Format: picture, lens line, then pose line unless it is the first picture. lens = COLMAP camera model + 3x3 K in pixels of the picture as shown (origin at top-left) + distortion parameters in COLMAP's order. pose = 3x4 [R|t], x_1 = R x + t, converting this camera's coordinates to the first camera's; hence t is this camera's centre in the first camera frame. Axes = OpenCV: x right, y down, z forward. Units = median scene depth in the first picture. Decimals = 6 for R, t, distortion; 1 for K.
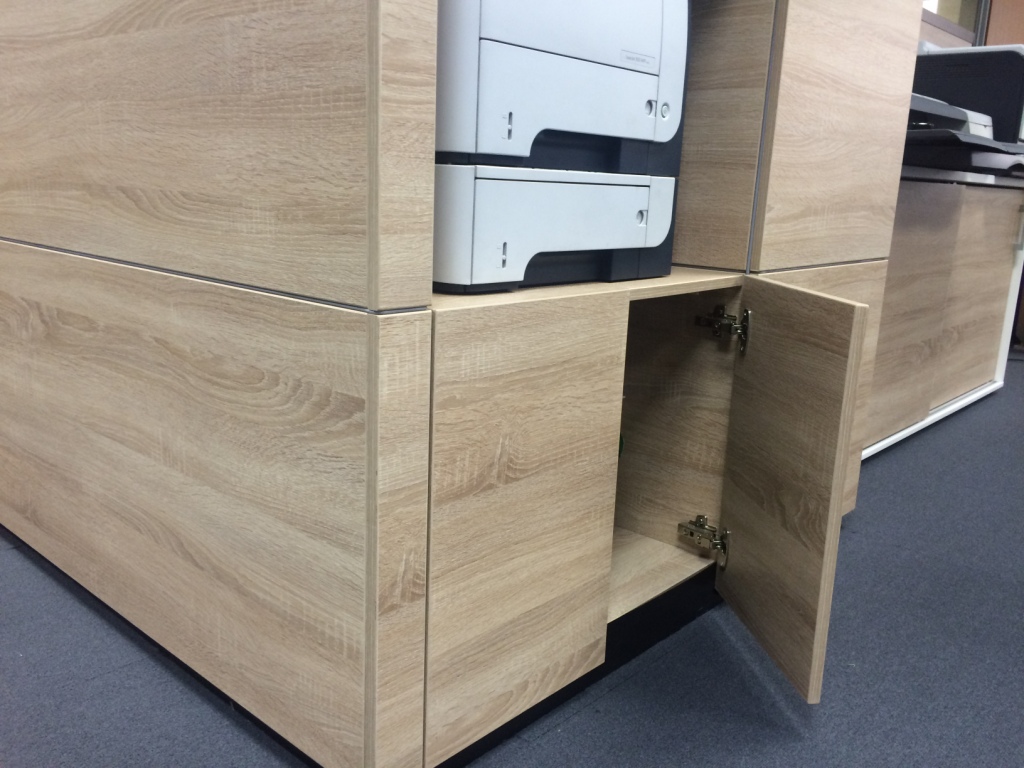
lens RADIAL K [[868.0, 0, 508.7], [0, 868.0, 379.9], [0, 0, 1]] dist [0.075779, -0.026518]
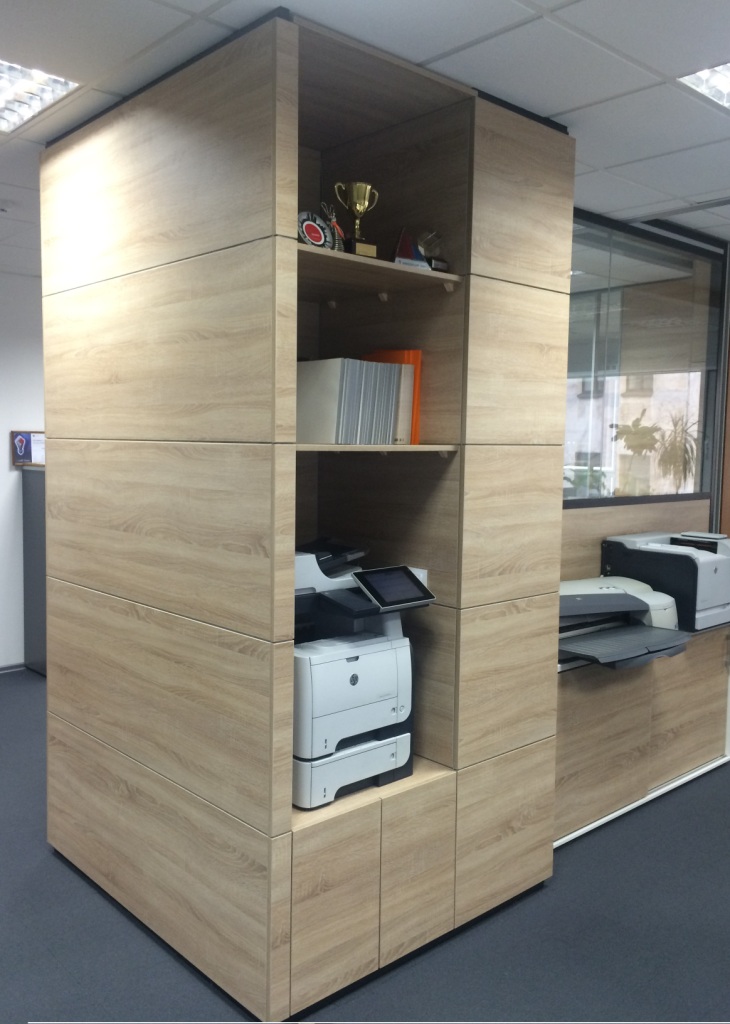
lens RADIAL K [[884.0, 0, 349.9], [0, 884.0, 507.4], [0, 0, 1]] dist [0.070239, -0.051091]
pose [[0.994862, -0.016230, -0.099935, 0.338812], [0.001944, 0.989948, -0.141415, -0.599210], [0.101226, 0.140494, 0.984893, -1.639280]]
